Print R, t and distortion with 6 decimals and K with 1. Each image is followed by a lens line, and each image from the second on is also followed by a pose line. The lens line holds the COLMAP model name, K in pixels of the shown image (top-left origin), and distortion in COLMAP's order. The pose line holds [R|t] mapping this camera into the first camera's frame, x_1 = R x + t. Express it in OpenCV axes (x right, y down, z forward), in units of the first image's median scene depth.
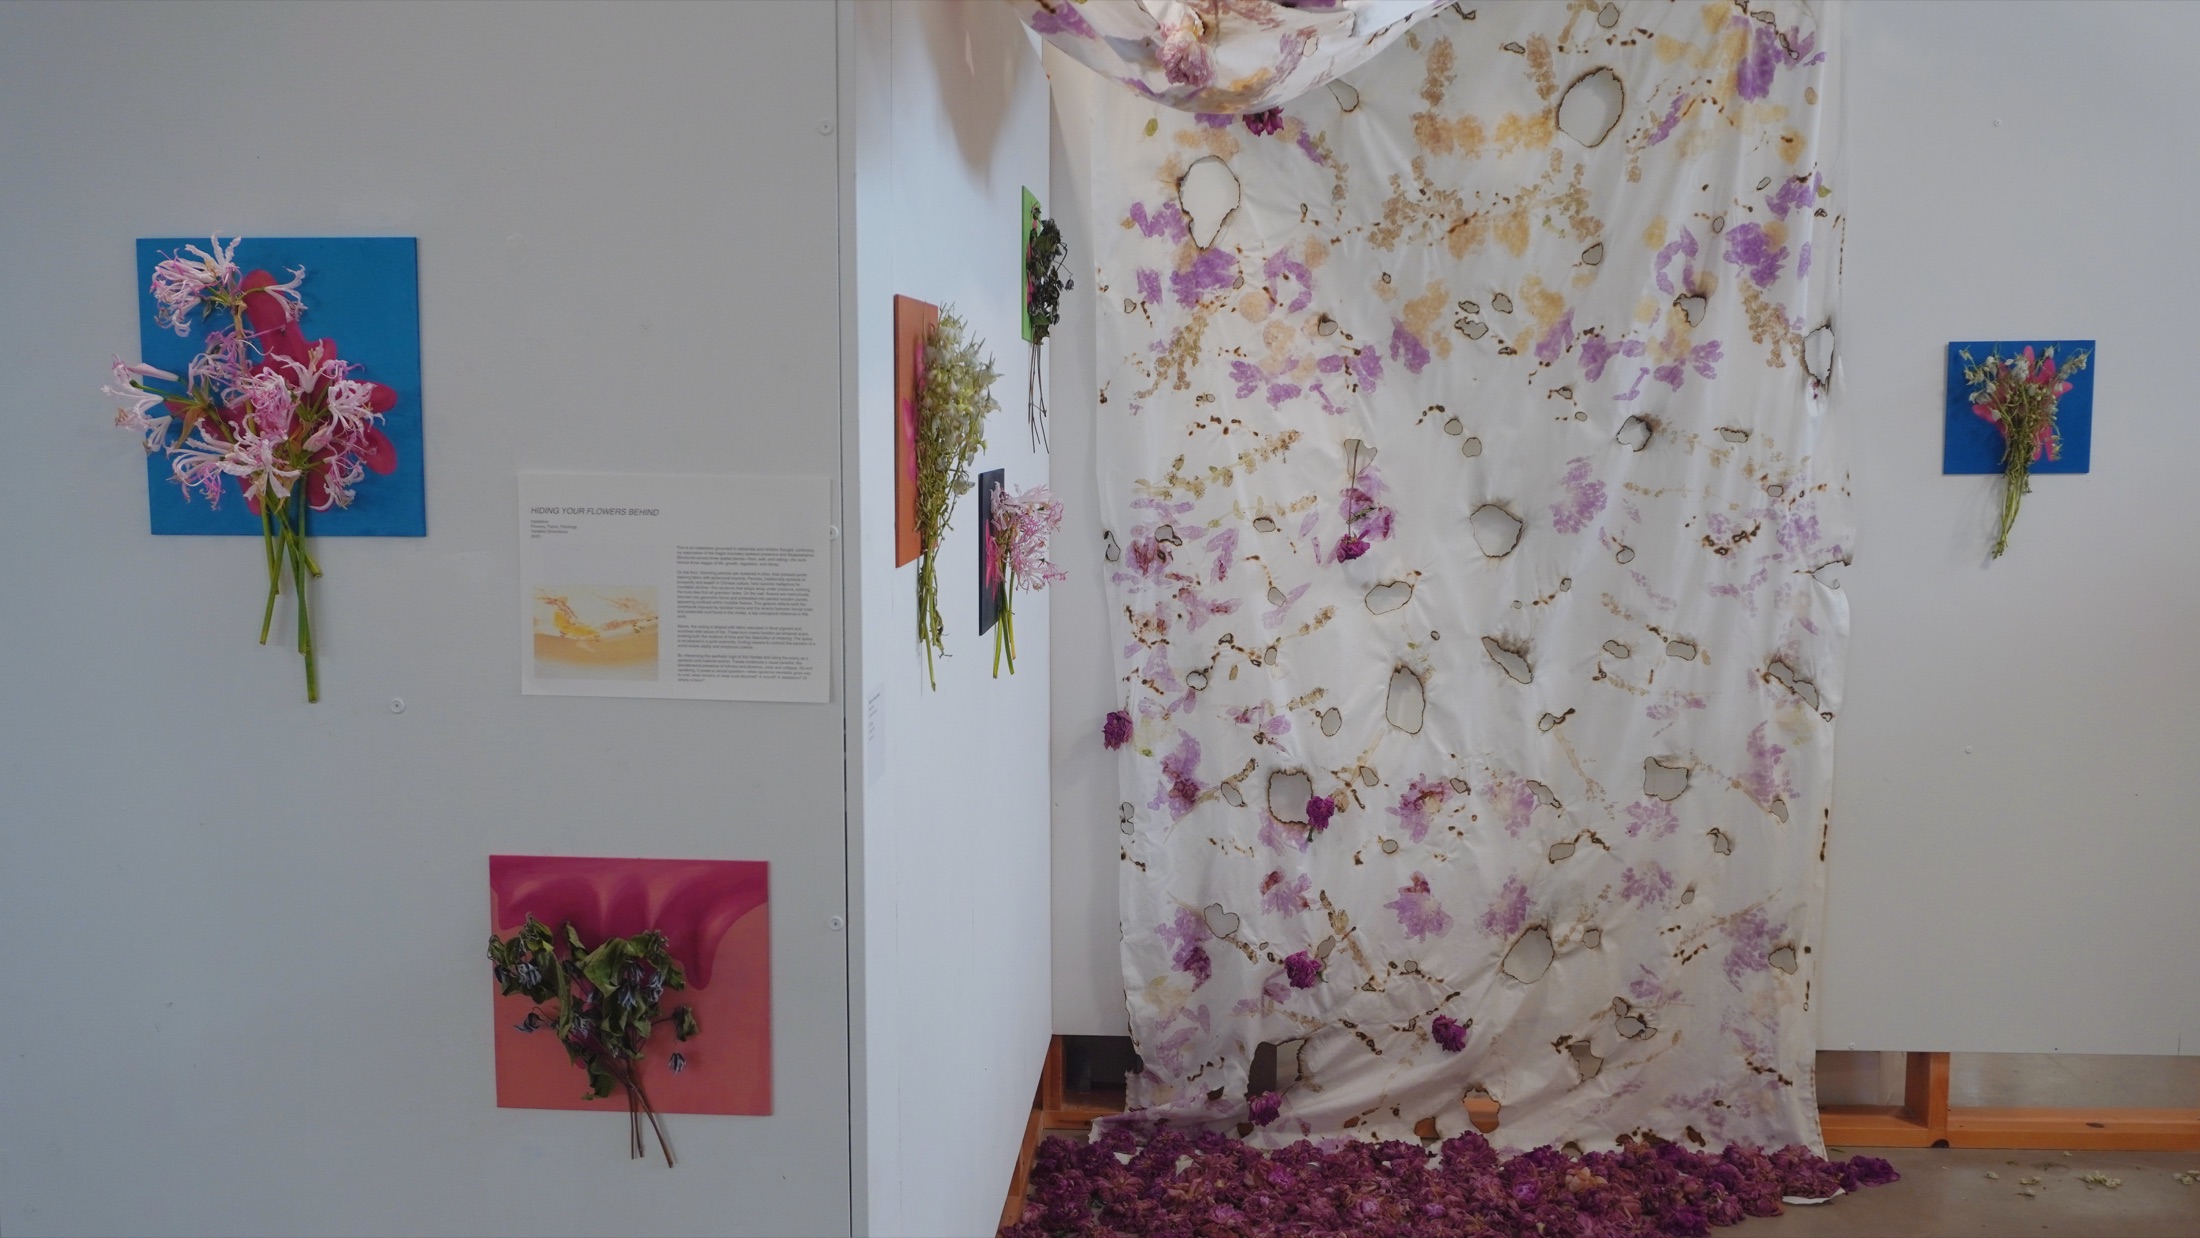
lens RADIAL K [[1902.6, 0, 1090.2], [0, 1902.6, 604.5], [0, 0, 1]] dist [-0.014986, -0.003621]
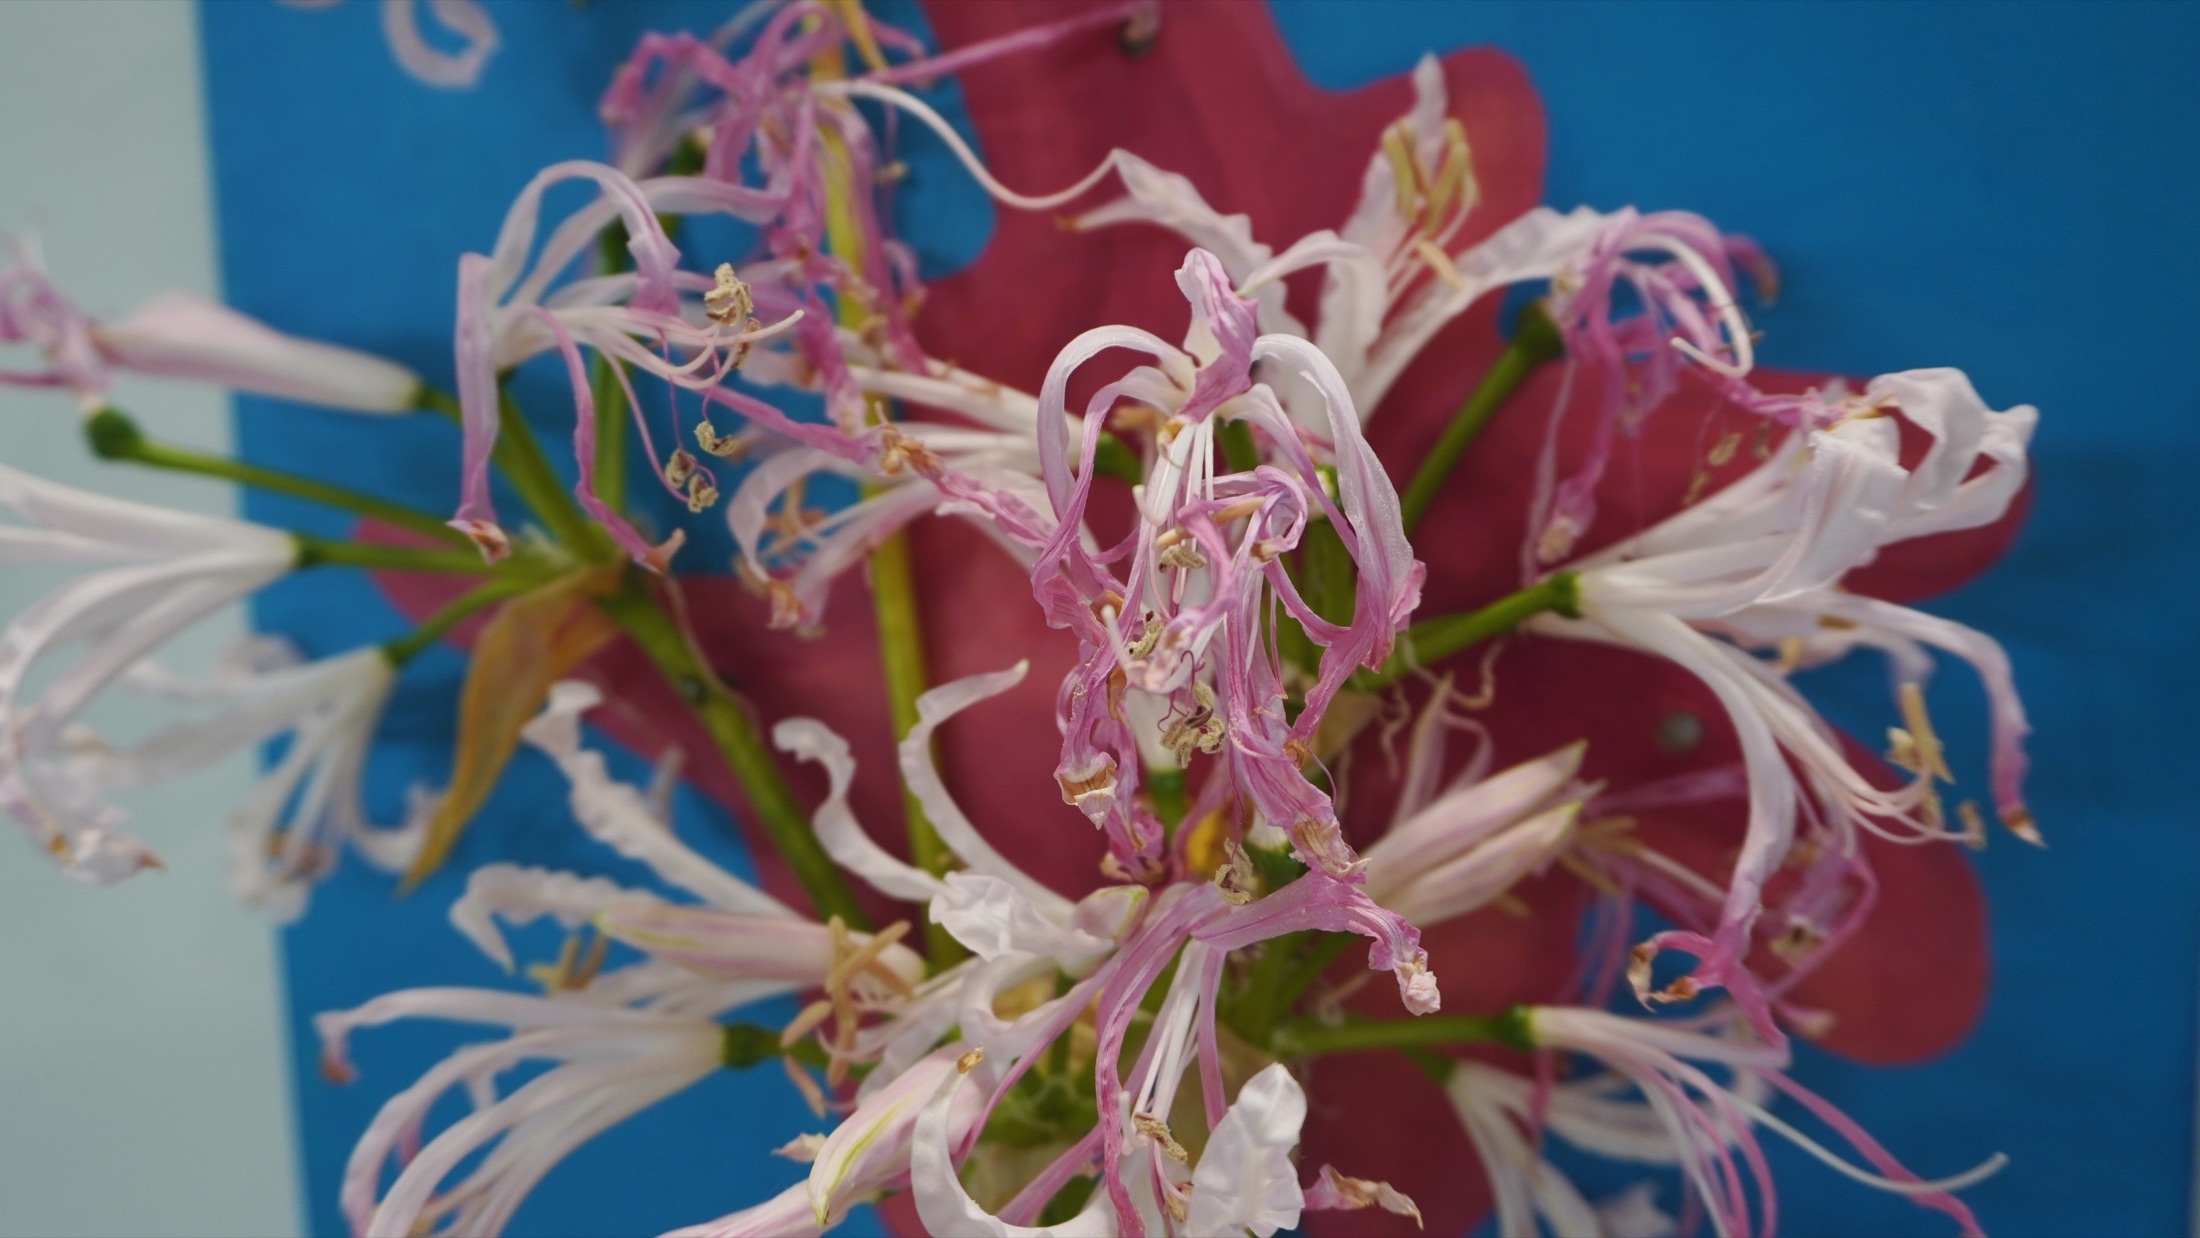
lens RADIAL K [[1809.7, 0, 1098.2], [0, 1809.7, 611.0], [0, 0, 1]] dist [-0.041648, 0.055789]
pose [[0.986028, -0.013838, -0.166007, -0.198962], [0.013447, 0.999904, -0.003479, -0.049695], [0.166039, 0.001198, 0.986119, 0.425758]]
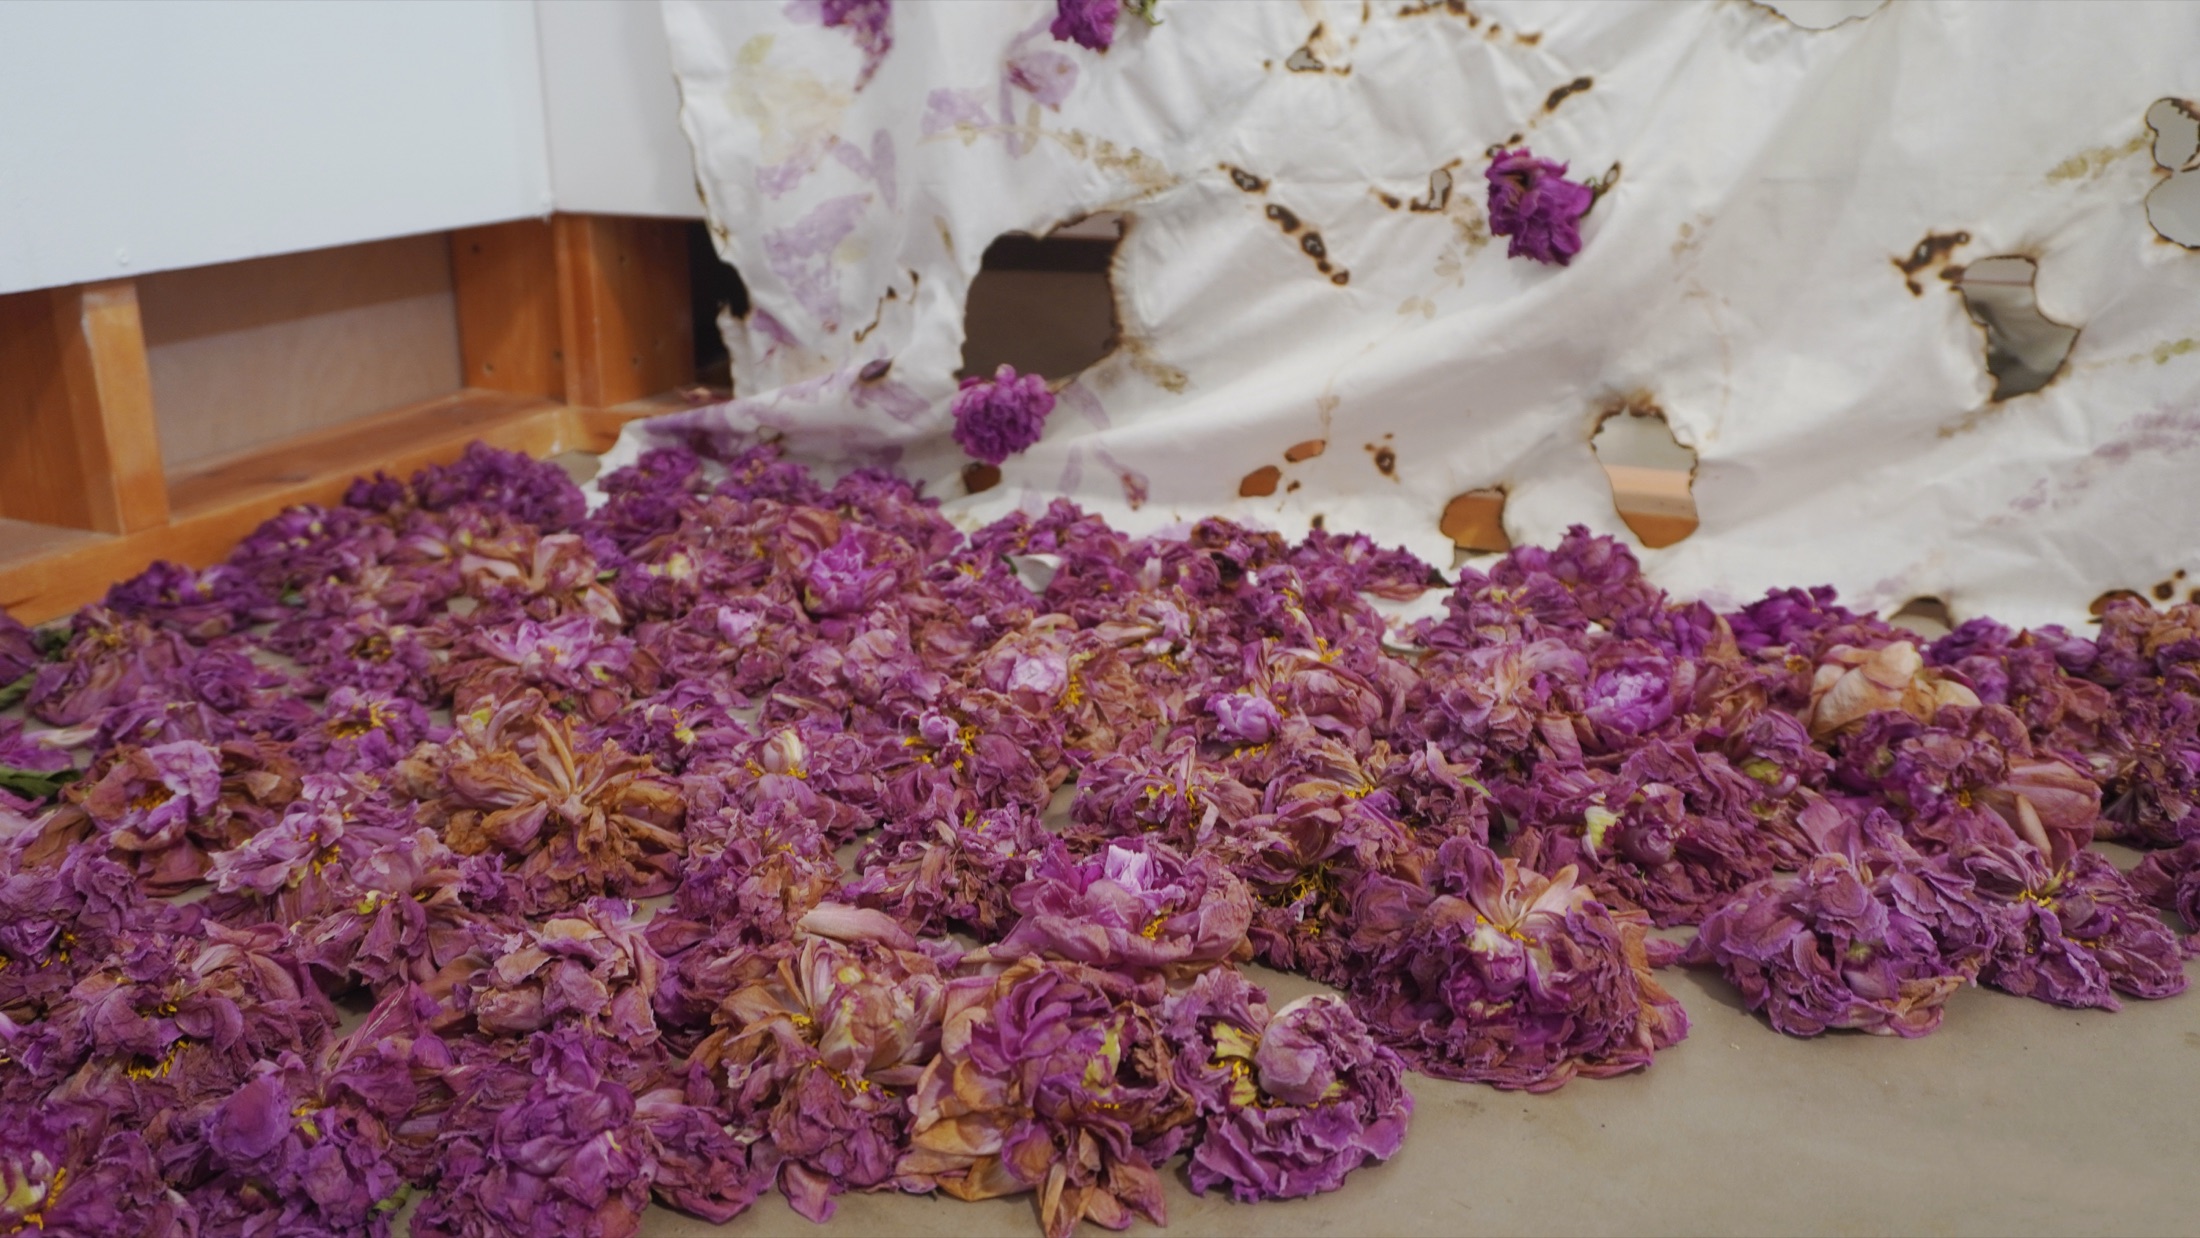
lens RADIAL K [[1809.7, 0, 1098.8], [0, 1809.7, 572.8], [0, 0, 1]] dist [-0.041648, 0.055789]
pose [[0.945688, 0.099474, -0.309484, 0.221727], [-0.034982, 0.977644, 0.207337, 0.229316], [0.323189, -0.185250, 0.928025, 0.704715]]
